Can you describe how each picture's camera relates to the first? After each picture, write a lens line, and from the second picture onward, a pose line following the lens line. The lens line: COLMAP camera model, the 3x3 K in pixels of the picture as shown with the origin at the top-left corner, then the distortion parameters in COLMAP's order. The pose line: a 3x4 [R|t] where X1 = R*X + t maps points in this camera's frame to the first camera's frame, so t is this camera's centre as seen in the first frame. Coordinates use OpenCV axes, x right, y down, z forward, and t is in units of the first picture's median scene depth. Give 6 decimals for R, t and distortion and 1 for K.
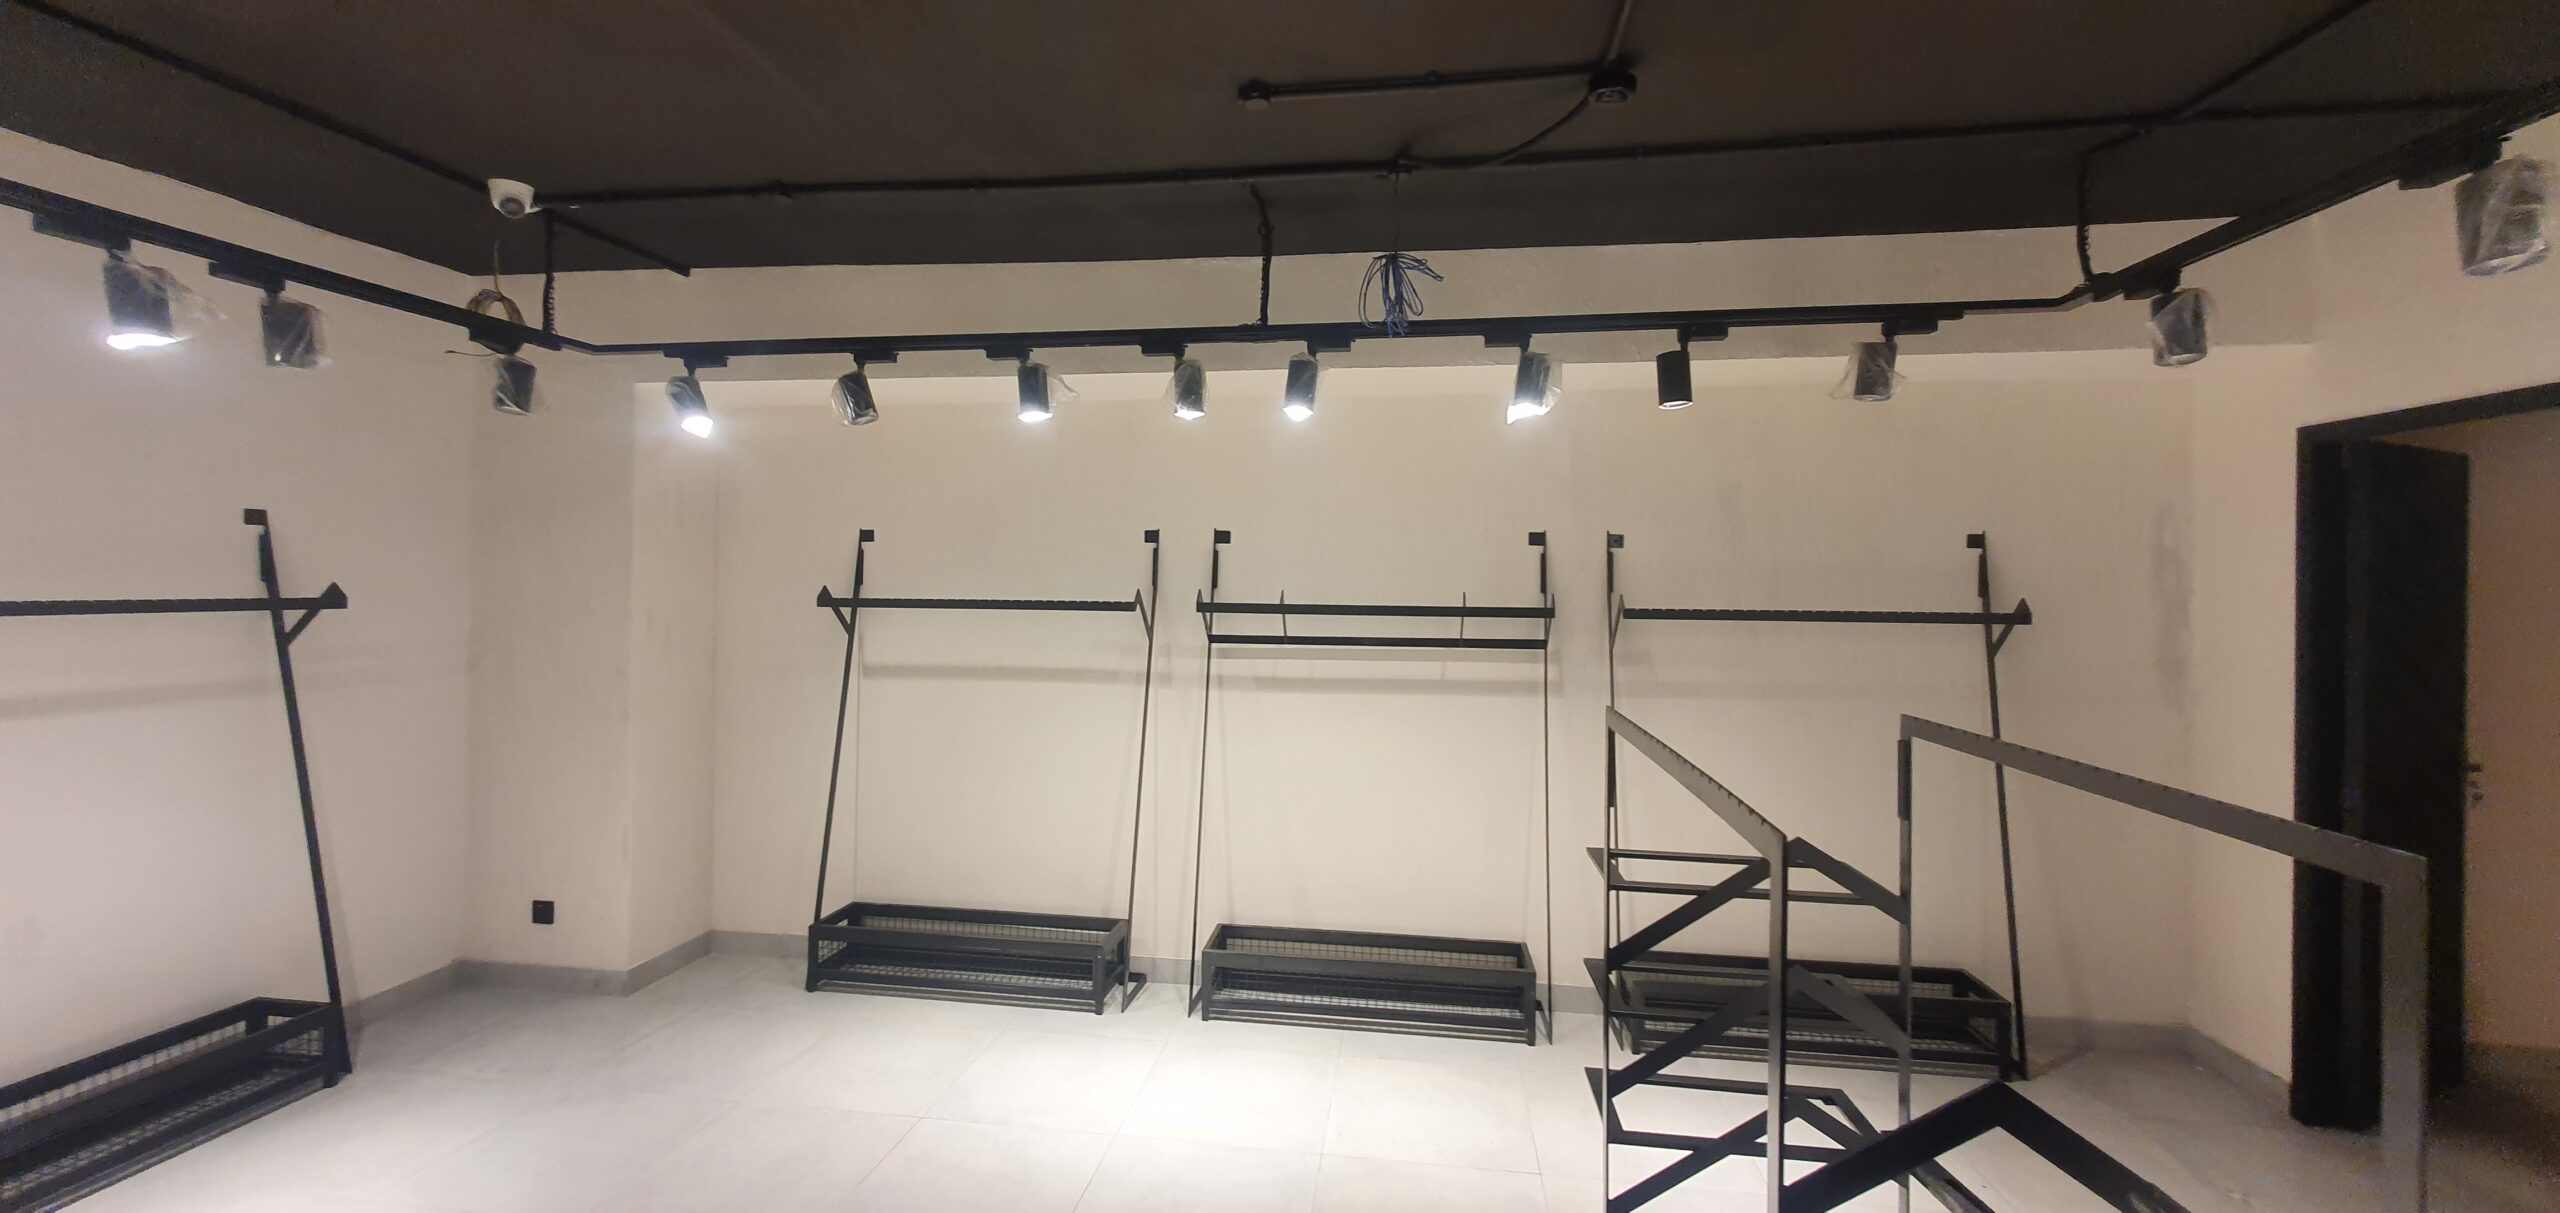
lens RADIAL K [[1011.7, 0, 1276.9], [0, 1011.7, 573.9], [0, 0, 1]] dist [0.010425, -0.003950]
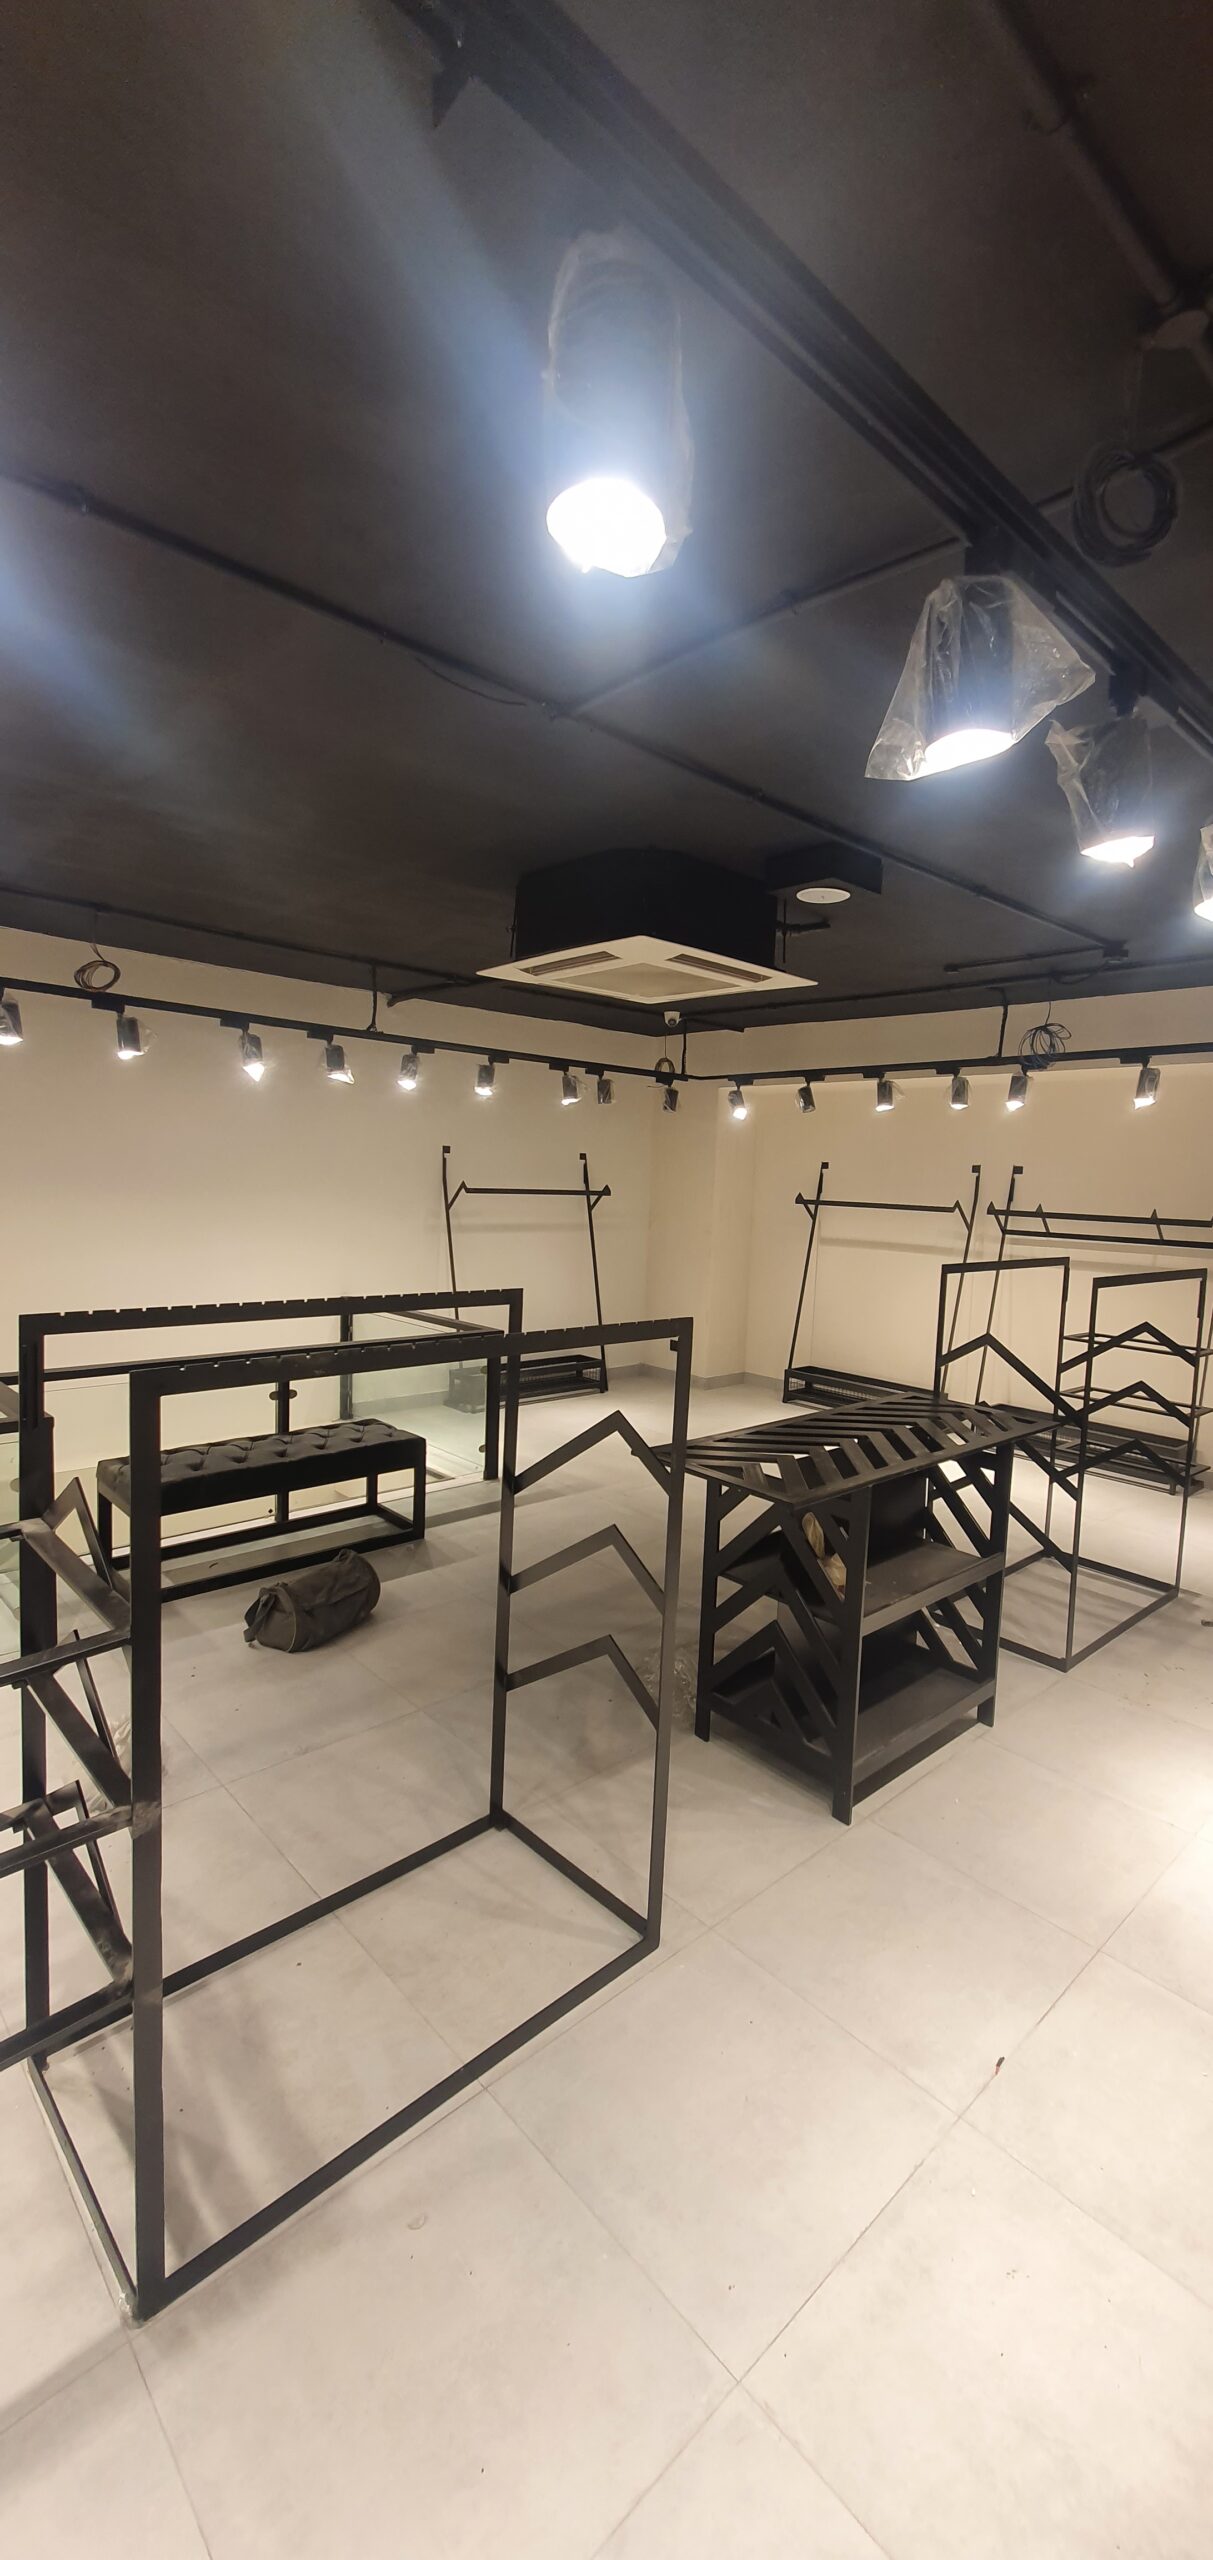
lens RADIAL K [[1017.0, 0, 635.2], [0, 1017.0, 1276.3], [0, 0, 1]] dist [0.006123, 0.000138]
pose [[0.783629, 0.080548, -0.615986, 0.594636], [-0.026450, 0.994985, 0.096459, -0.009415], [0.620666, -0.059296, 0.781829, -0.814916]]
